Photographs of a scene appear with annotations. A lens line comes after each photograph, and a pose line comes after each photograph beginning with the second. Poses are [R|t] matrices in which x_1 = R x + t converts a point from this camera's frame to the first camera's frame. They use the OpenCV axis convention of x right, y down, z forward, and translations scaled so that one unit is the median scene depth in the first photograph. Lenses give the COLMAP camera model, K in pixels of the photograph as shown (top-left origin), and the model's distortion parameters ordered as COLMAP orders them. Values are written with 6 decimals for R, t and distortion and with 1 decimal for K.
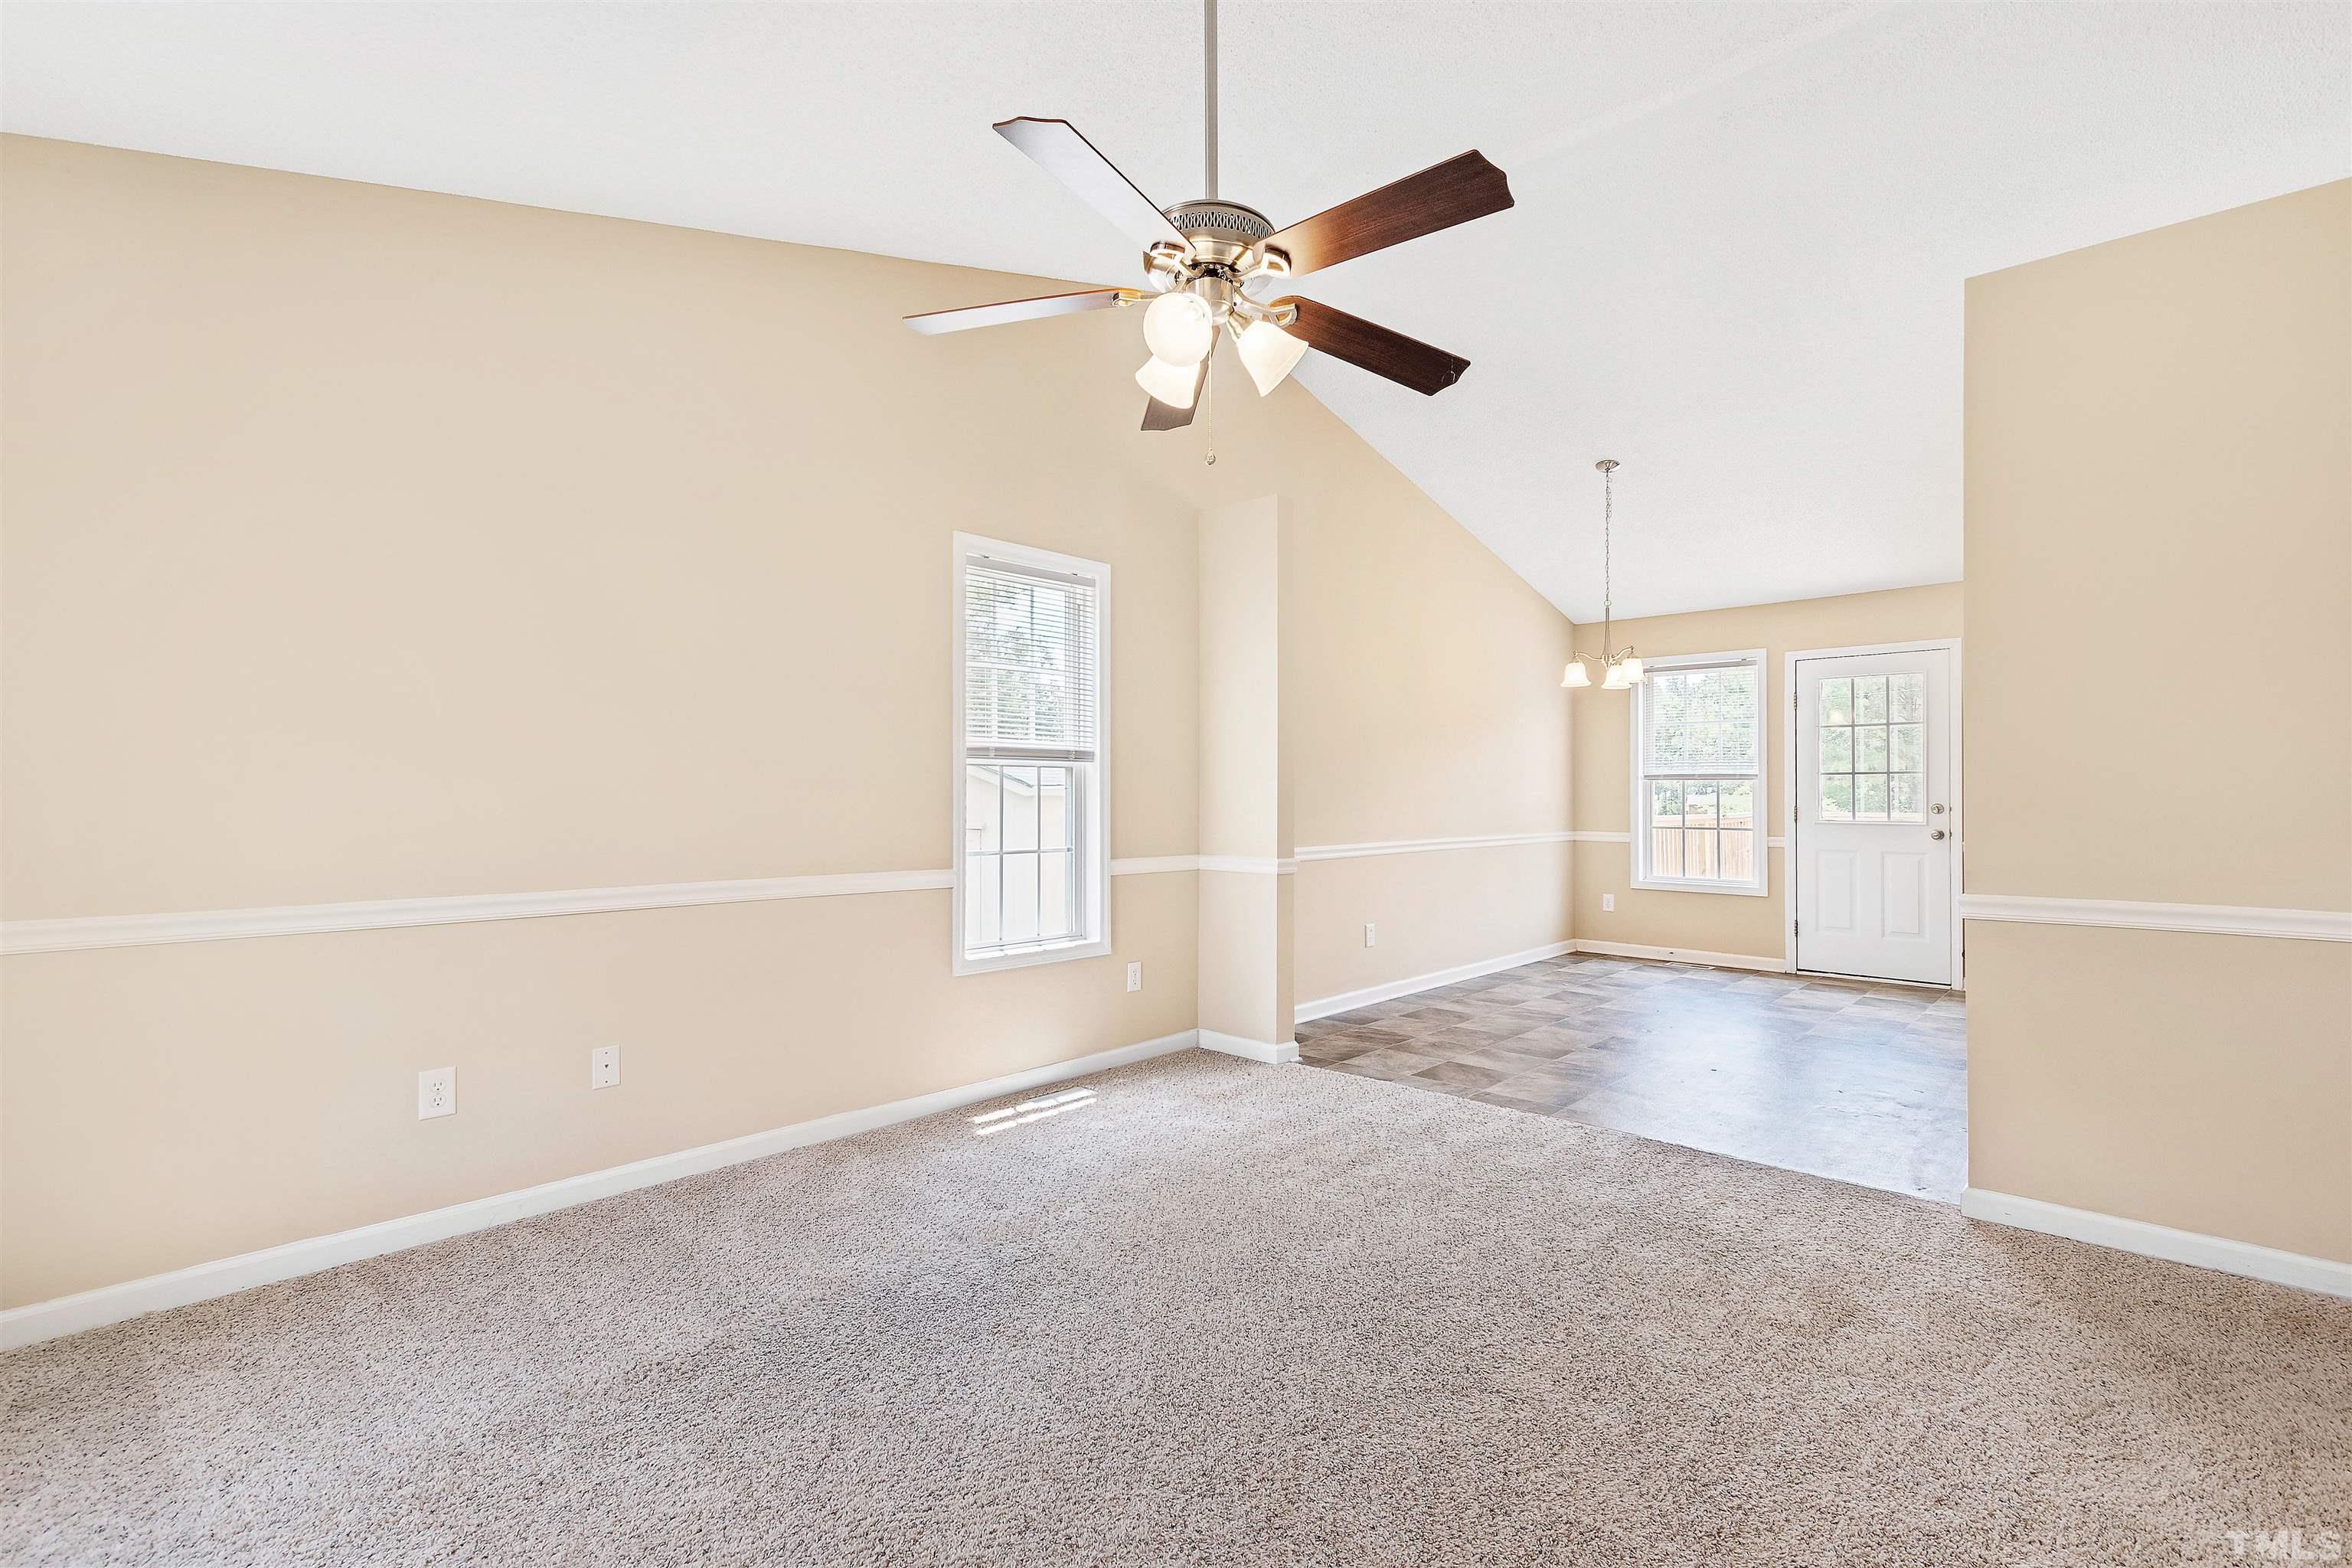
lens RADIAL K [[1031.2, 0, 1179.6], [0, 1031.2, 786.2], [0, 0, 1]] dist [-0.007231, -0.000320]
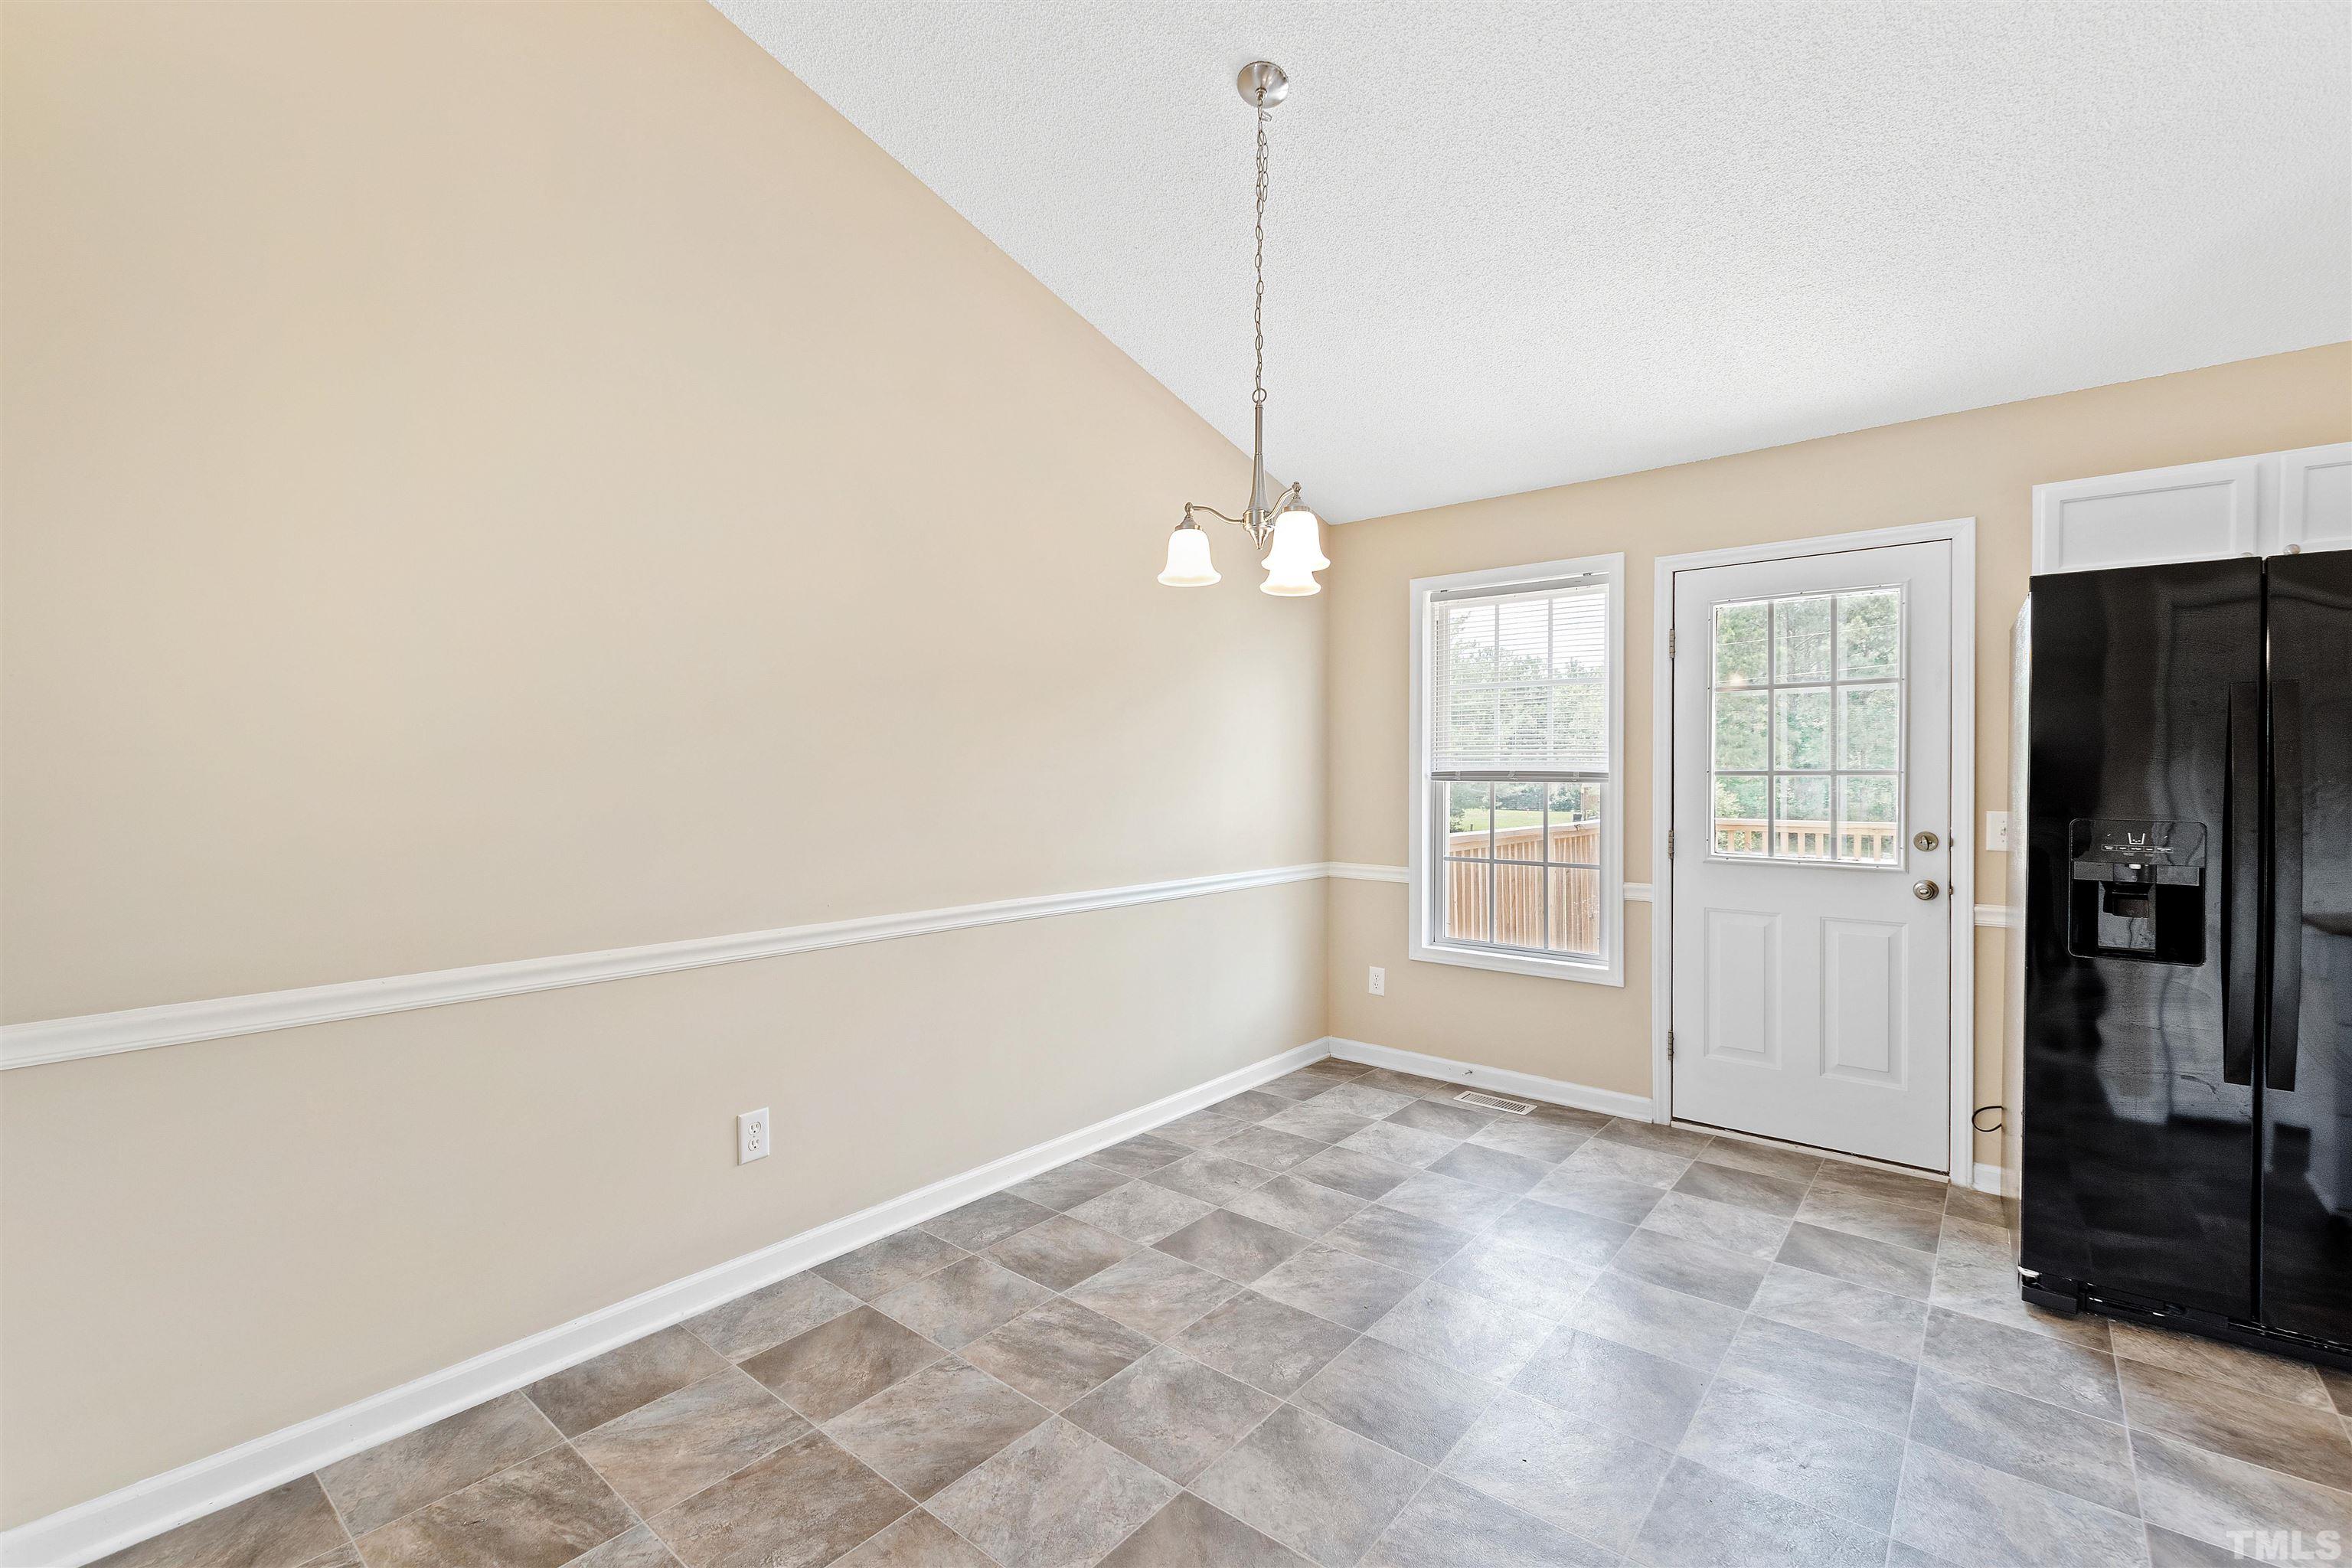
lens RADIAL K [[1031.2, 0, 1160.7], [0, 1031.2, 778.9], [0, 0, 1]] dist [-0.007231, -0.000320]
pose [[0.997443, 0.001382, 0.071450, 0.270623], [-0.001967, 0.999965, 0.008118, -0.012393], [-0.071436, -0.008238, 0.997411, 0.442467]]
